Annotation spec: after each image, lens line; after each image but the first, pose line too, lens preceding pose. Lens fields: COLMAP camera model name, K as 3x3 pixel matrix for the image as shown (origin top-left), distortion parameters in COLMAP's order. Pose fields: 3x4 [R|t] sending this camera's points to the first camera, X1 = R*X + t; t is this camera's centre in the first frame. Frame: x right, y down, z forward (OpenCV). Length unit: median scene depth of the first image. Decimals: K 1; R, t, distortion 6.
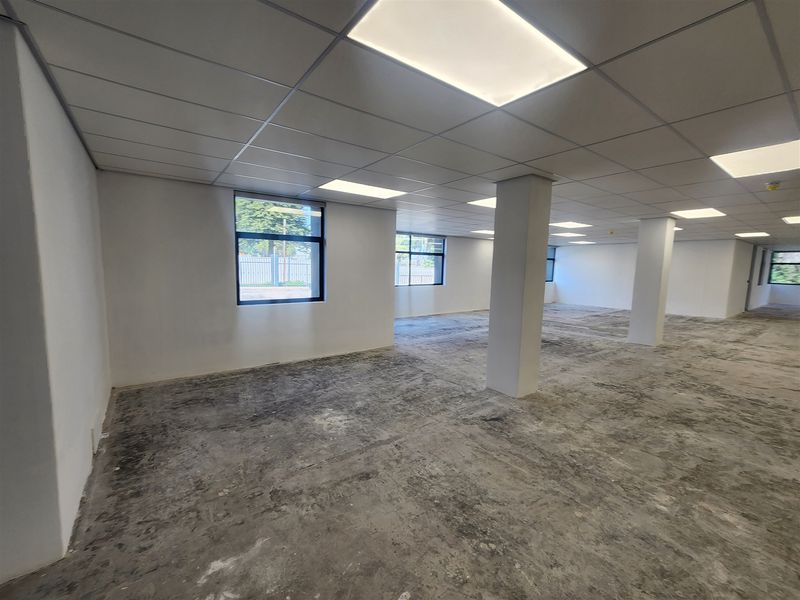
lens RADIAL K [[325.2, 0, 392.8], [0, 325.2, 303.5], [0, 0, 1]] dist [0.000424, -0.001063]
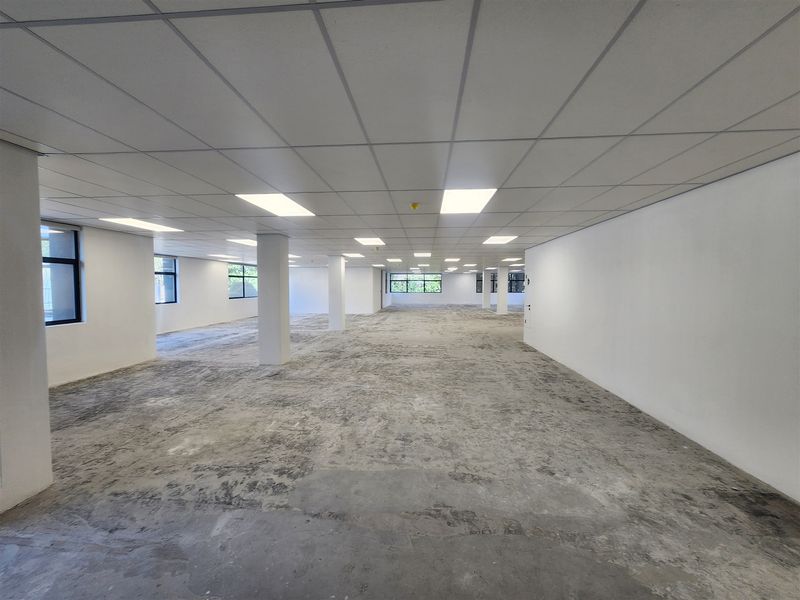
lens RADIAL K [[325.2, 0, 397.6], [0, 325.2, 298.9], [0, 0, 1]] dist [0.000424, -0.001063]
pose [[0.648131, -0.046733, 0.760094, -0.350810], [0.095660, 0.995205, -0.020380, 0.036229], [-0.755497, 0.085920, 0.649494, -0.406221]]
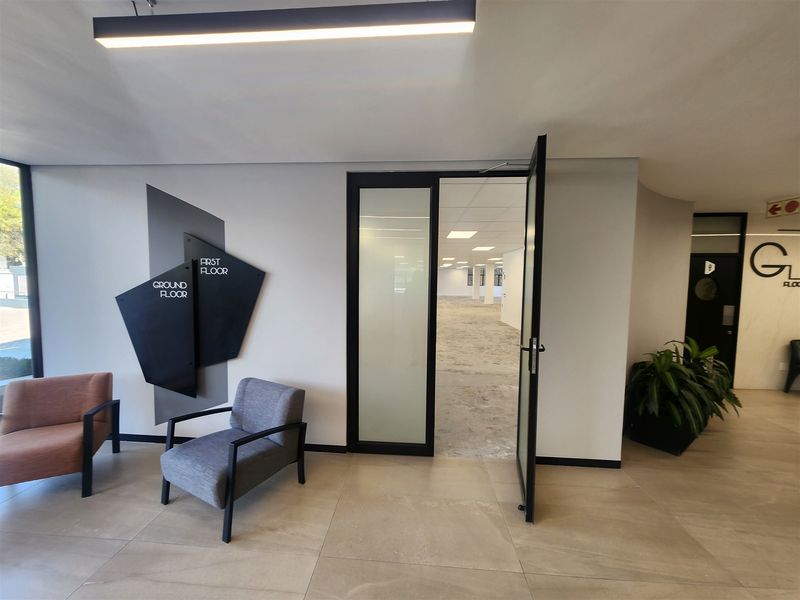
lens RADIAL K [[325.2, 0, 396.0], [0, 325.2, 300.3], [0, 0, 1]] dist [0.000424, -0.001063]
pose [[0.632902, -0.060097, 0.771896, -0.913440], [0.085618, 0.996301, 0.007368, 0.060041], [-0.769483, 0.061425, 0.635706, -0.696070]]
